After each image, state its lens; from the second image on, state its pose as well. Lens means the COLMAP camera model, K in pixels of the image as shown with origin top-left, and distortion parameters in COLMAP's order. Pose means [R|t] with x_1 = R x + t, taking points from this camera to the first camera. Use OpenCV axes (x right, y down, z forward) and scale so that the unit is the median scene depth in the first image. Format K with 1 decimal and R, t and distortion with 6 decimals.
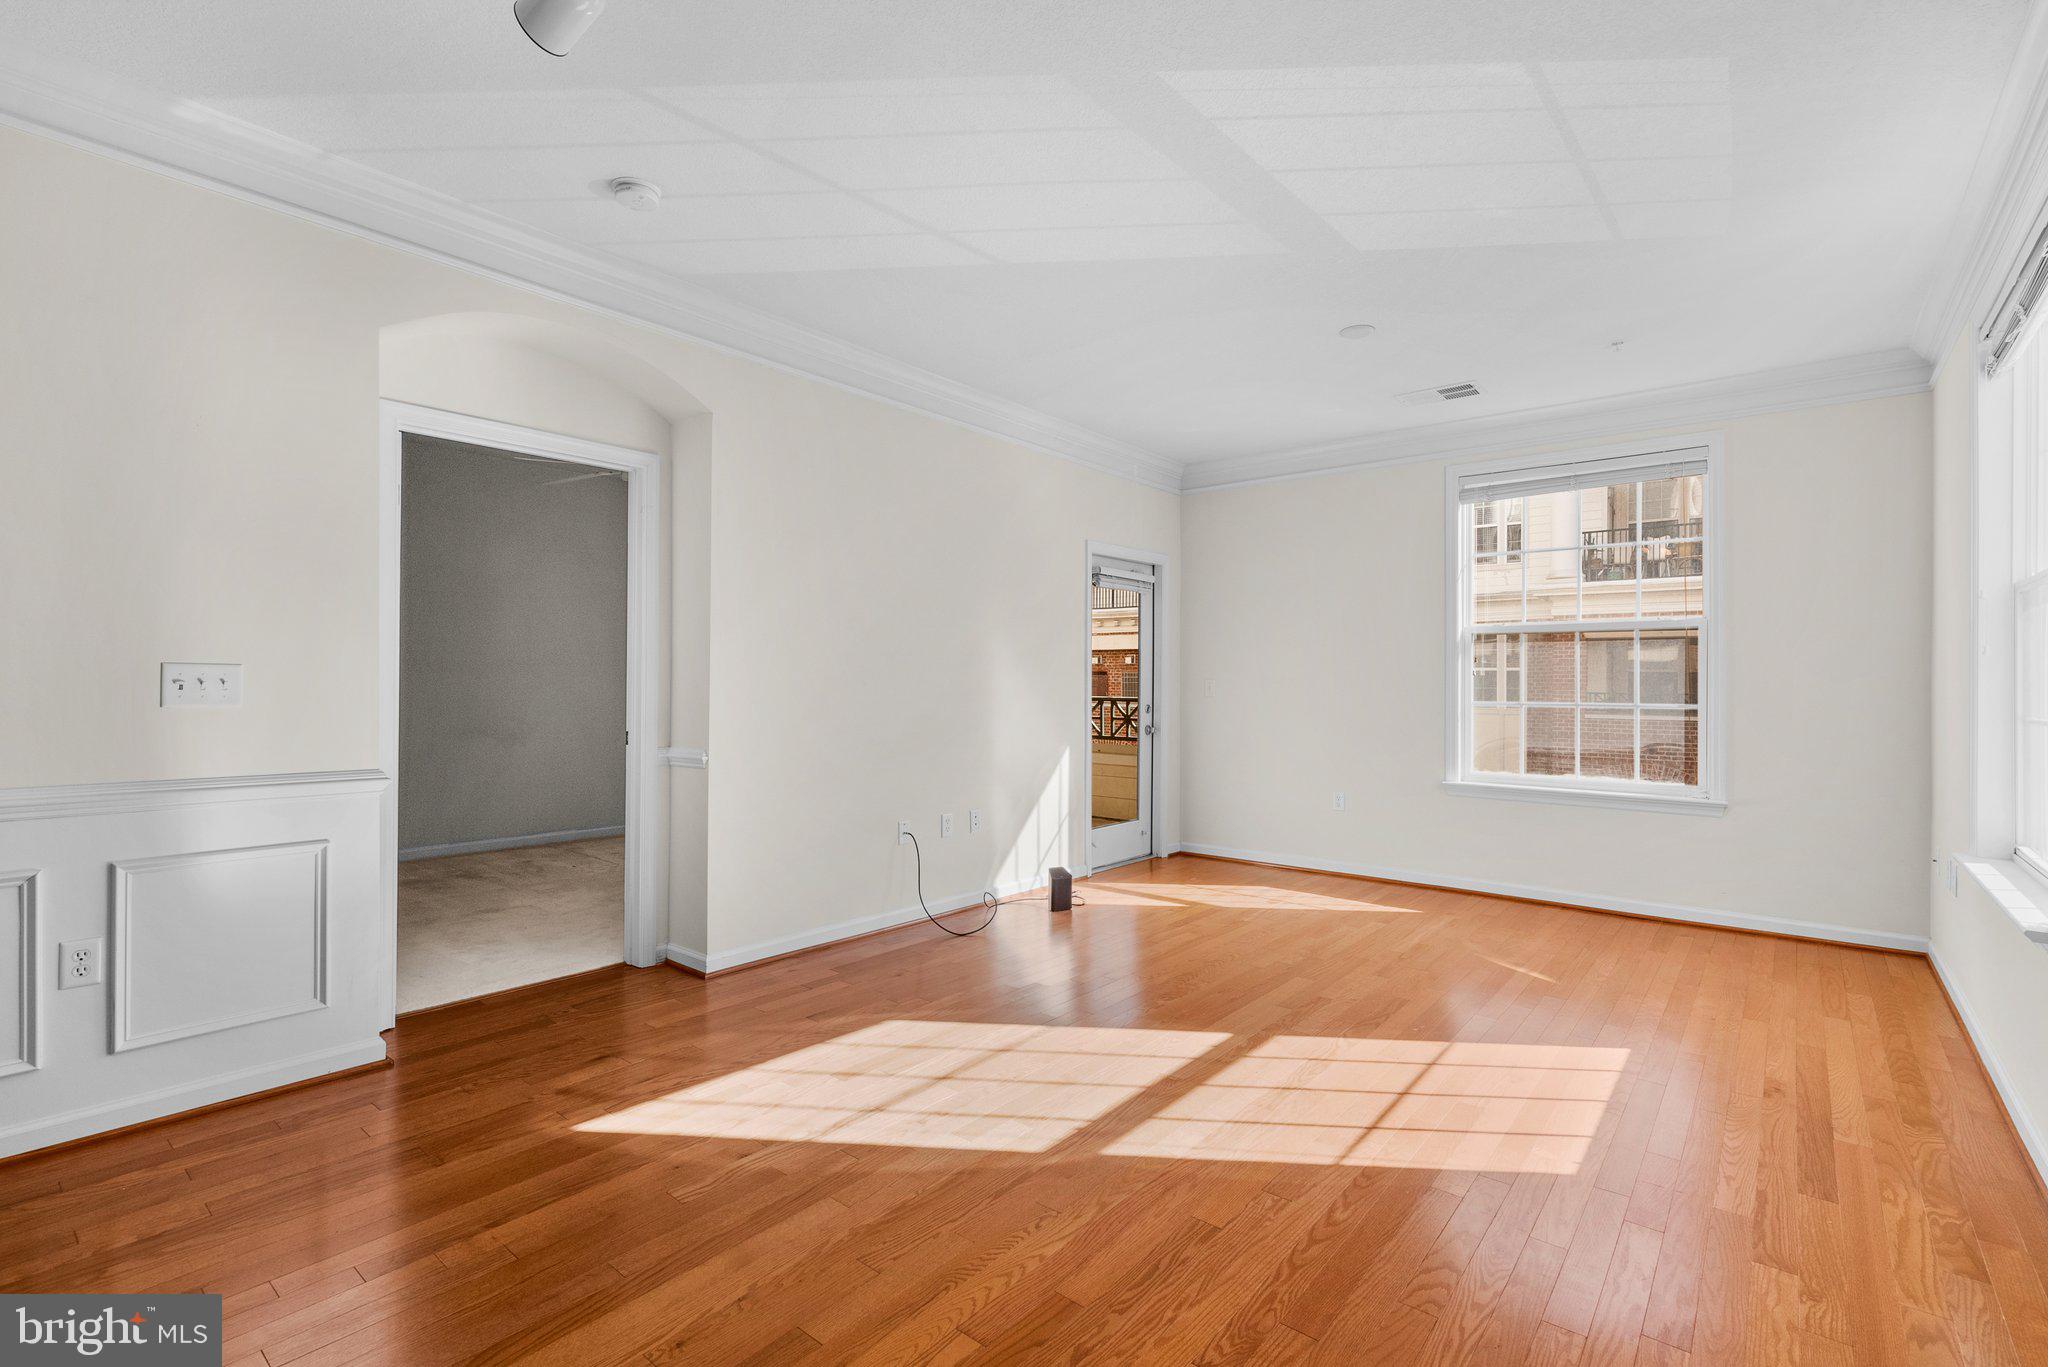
lens RADIAL K [[926.2, 0, 1034.3], [0, 926.2, 679.9], [0, 0, 1]] dist [-0.002828, 0.000378]
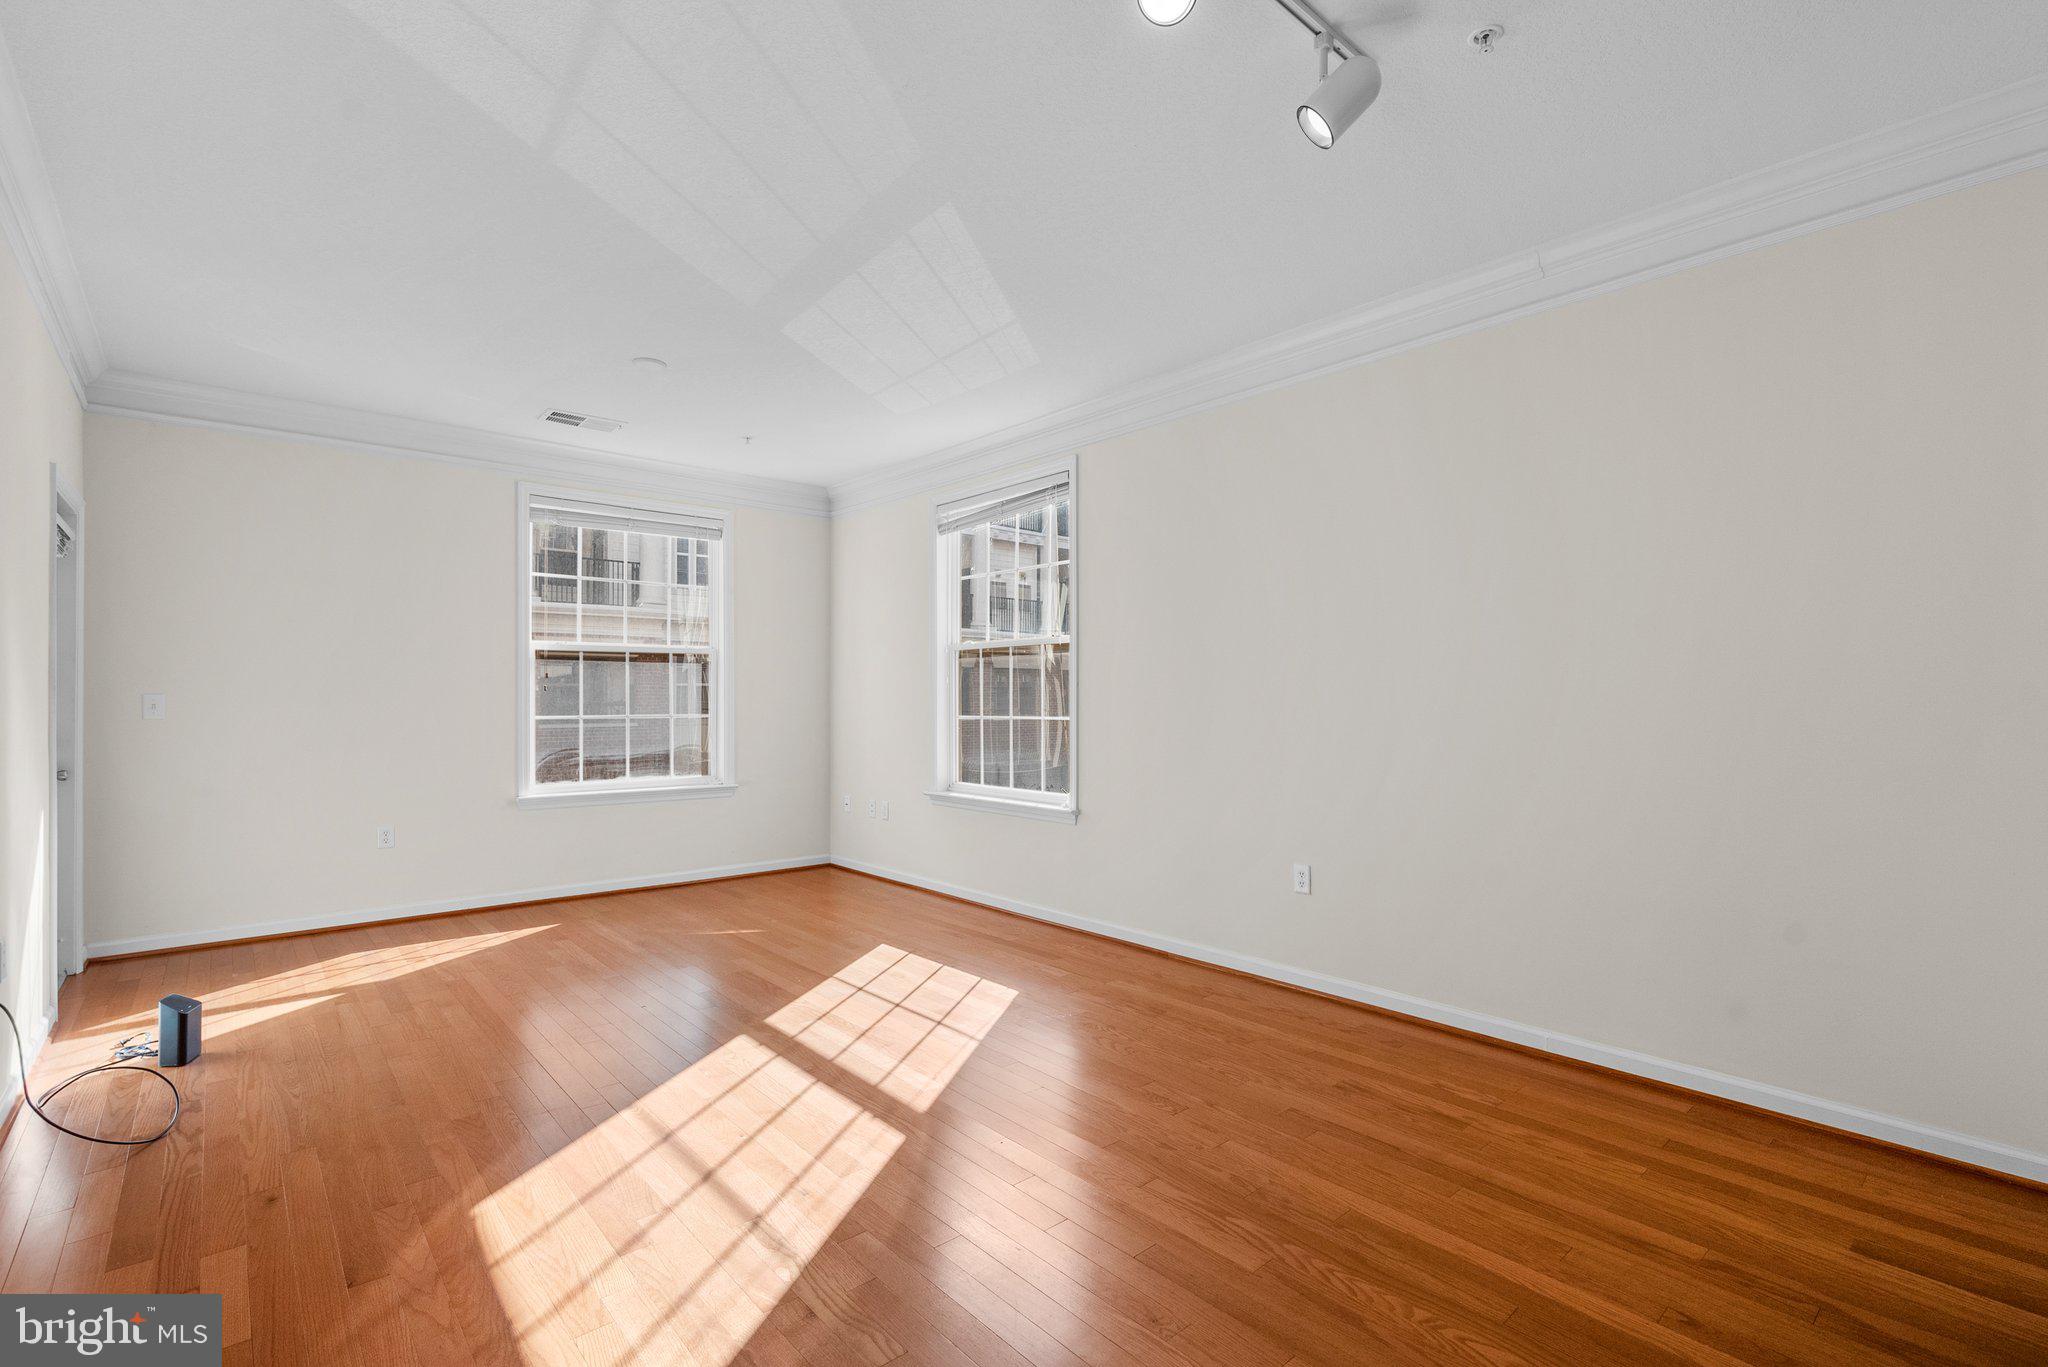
lens RADIAL K [[932.7, 0, 1025.7], [0, 932.7, 694.6], [0, 0, 1]] dist [-0.002352, 0.000252]
pose [[0.163035, -0.002249, 0.986618, -0.503132], [-0.001948, 0.999995, 0.002602, -0.004971], [-0.986618, -0.002346, 0.163030, 0.329963]]
